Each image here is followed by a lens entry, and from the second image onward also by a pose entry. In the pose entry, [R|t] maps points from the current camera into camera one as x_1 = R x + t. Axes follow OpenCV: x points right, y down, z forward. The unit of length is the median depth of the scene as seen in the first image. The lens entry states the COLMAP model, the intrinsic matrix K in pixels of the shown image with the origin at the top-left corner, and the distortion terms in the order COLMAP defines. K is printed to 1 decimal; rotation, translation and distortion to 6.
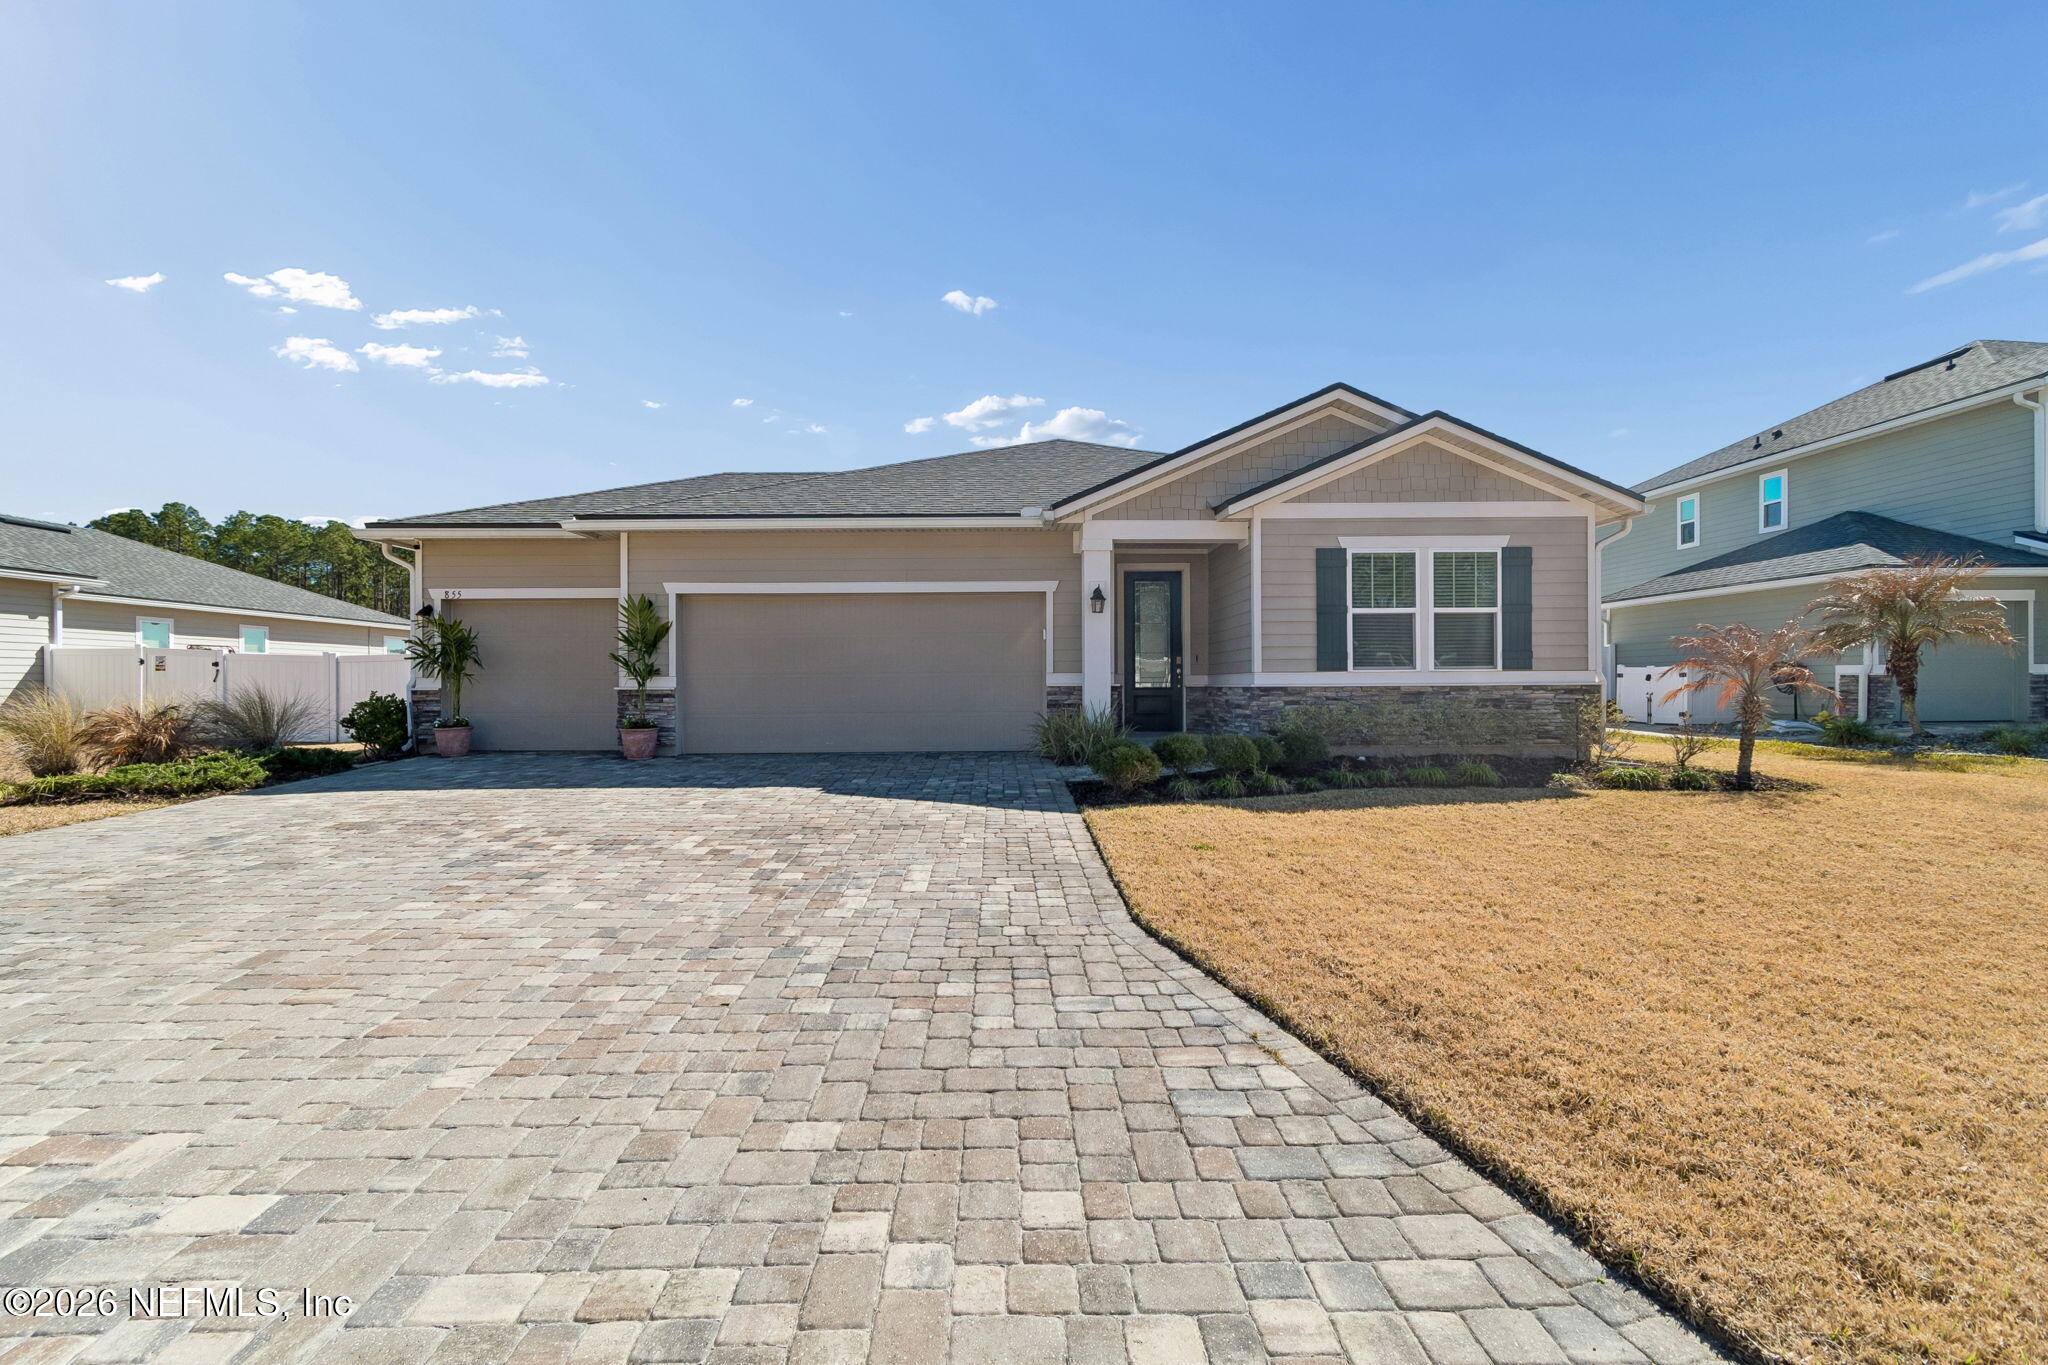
lens RADIAL K [[904.6, 0, 1018.5], [0, 904.6, 676.5], [0, 0, 1]] dist [0.007165, -0.000175]
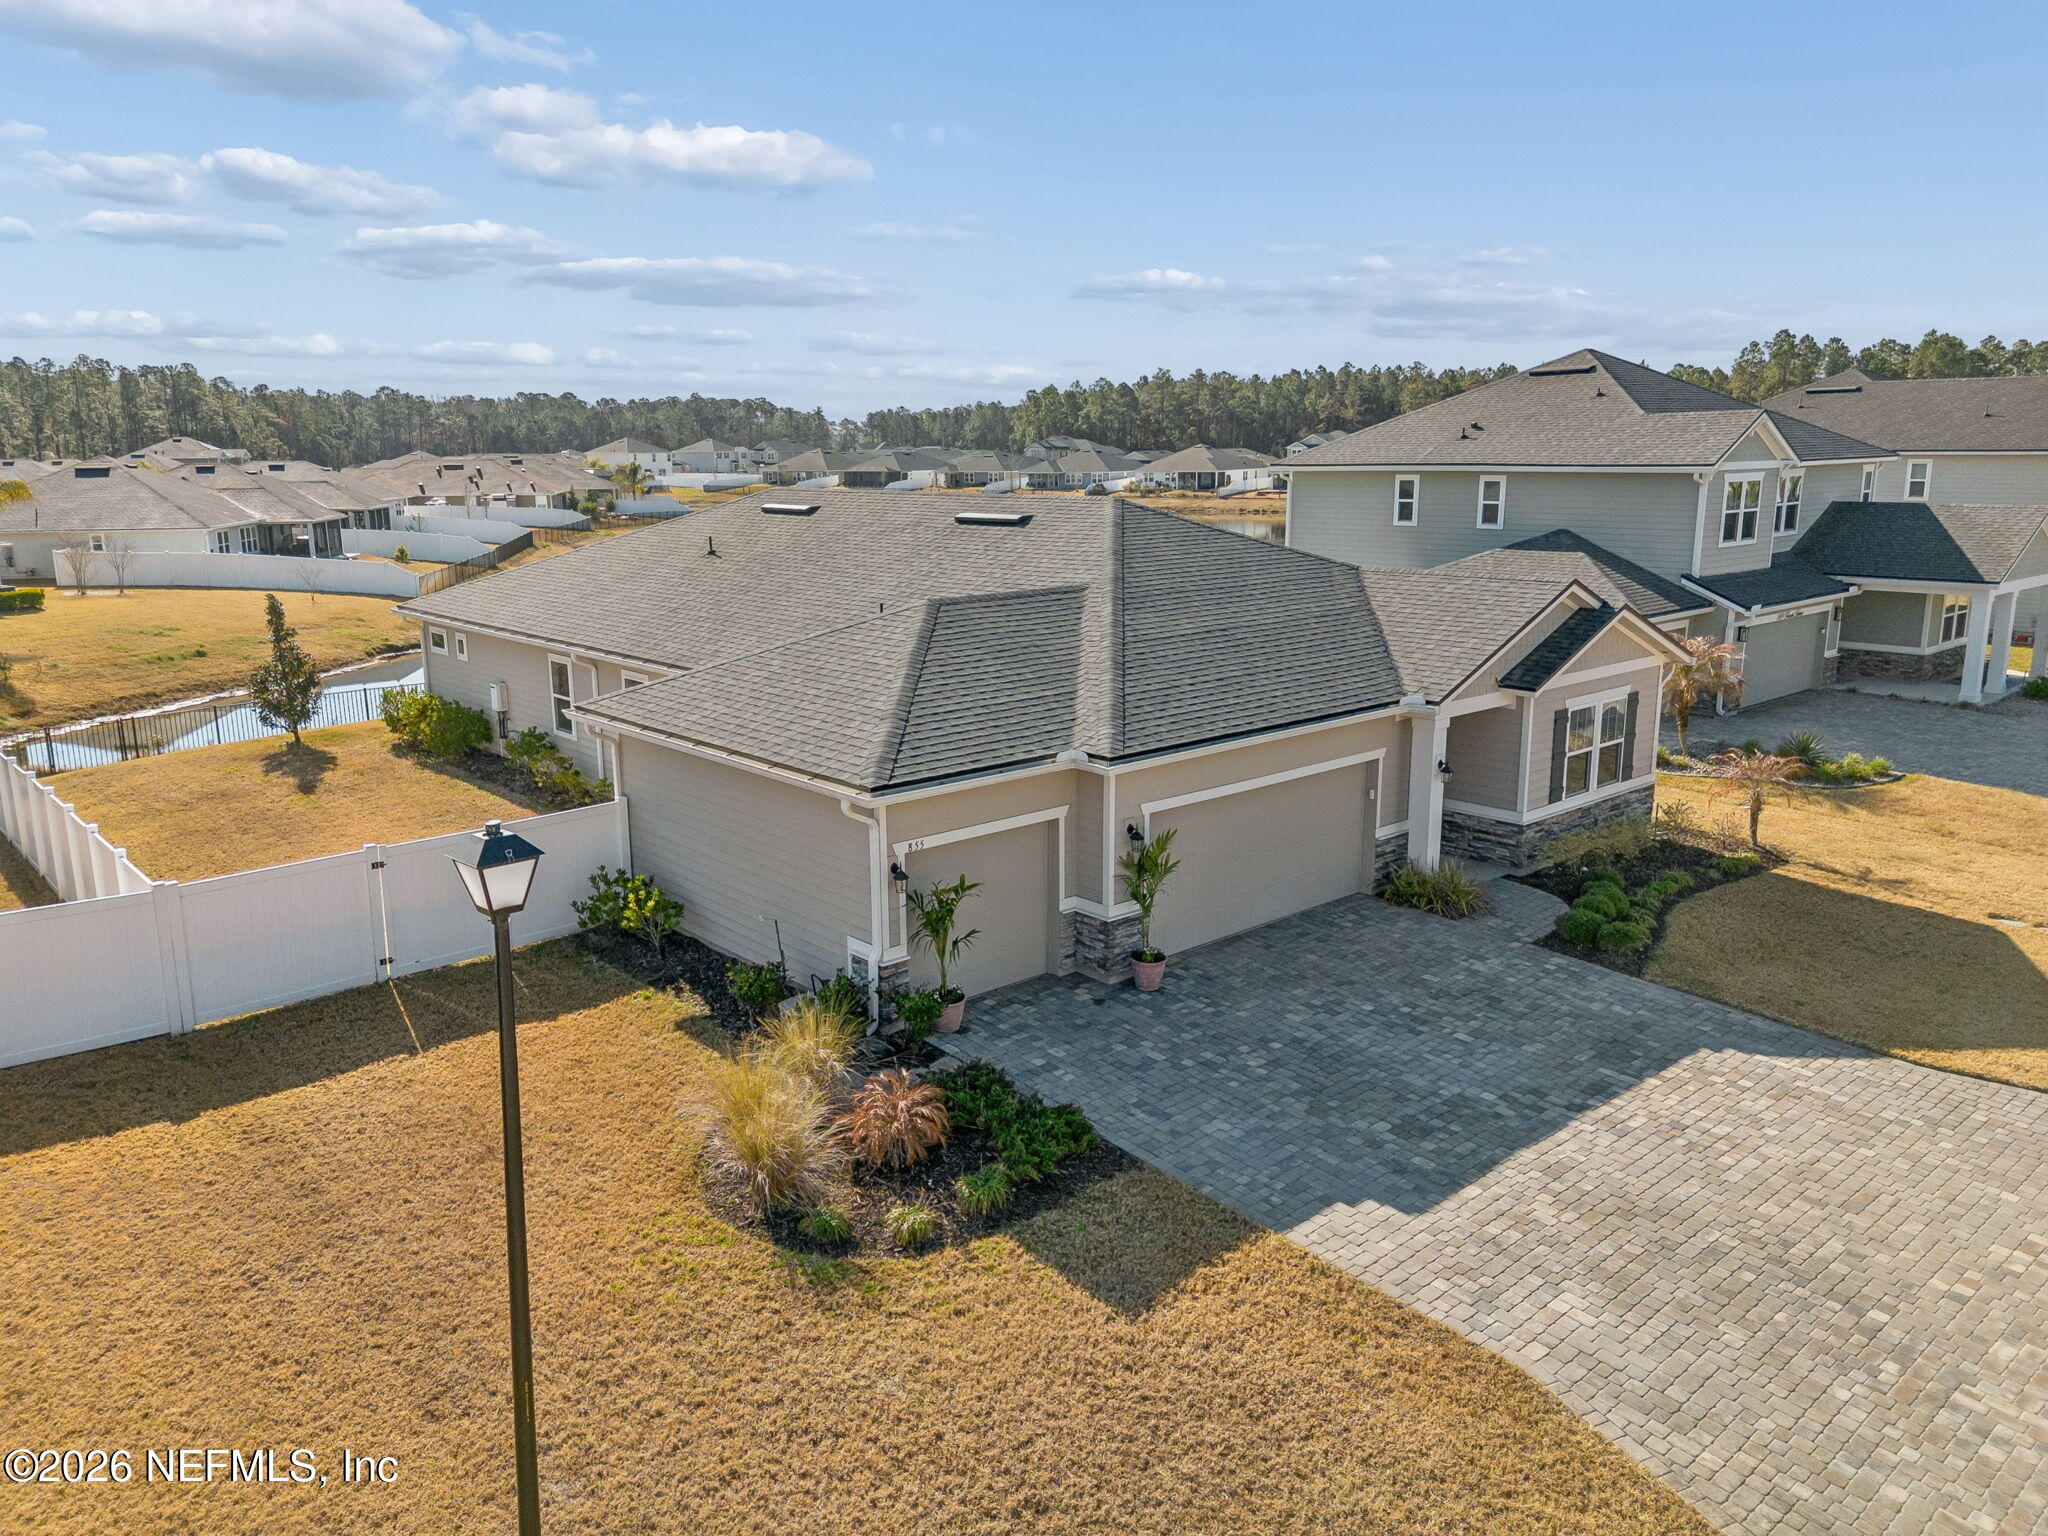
lens RADIAL K [[1472.5, 0, 1026.4], [0, 1472.5, 740.0], [0, 0, 1]] dist [0.052169, -0.042658]
pose [[0.757458, -0.127822, 0.640249, -1.574799], [-0.004654, 0.979566, 0.201070, -0.515845], [-0.652867, -0.155281, 0.741385, -0.065541]]
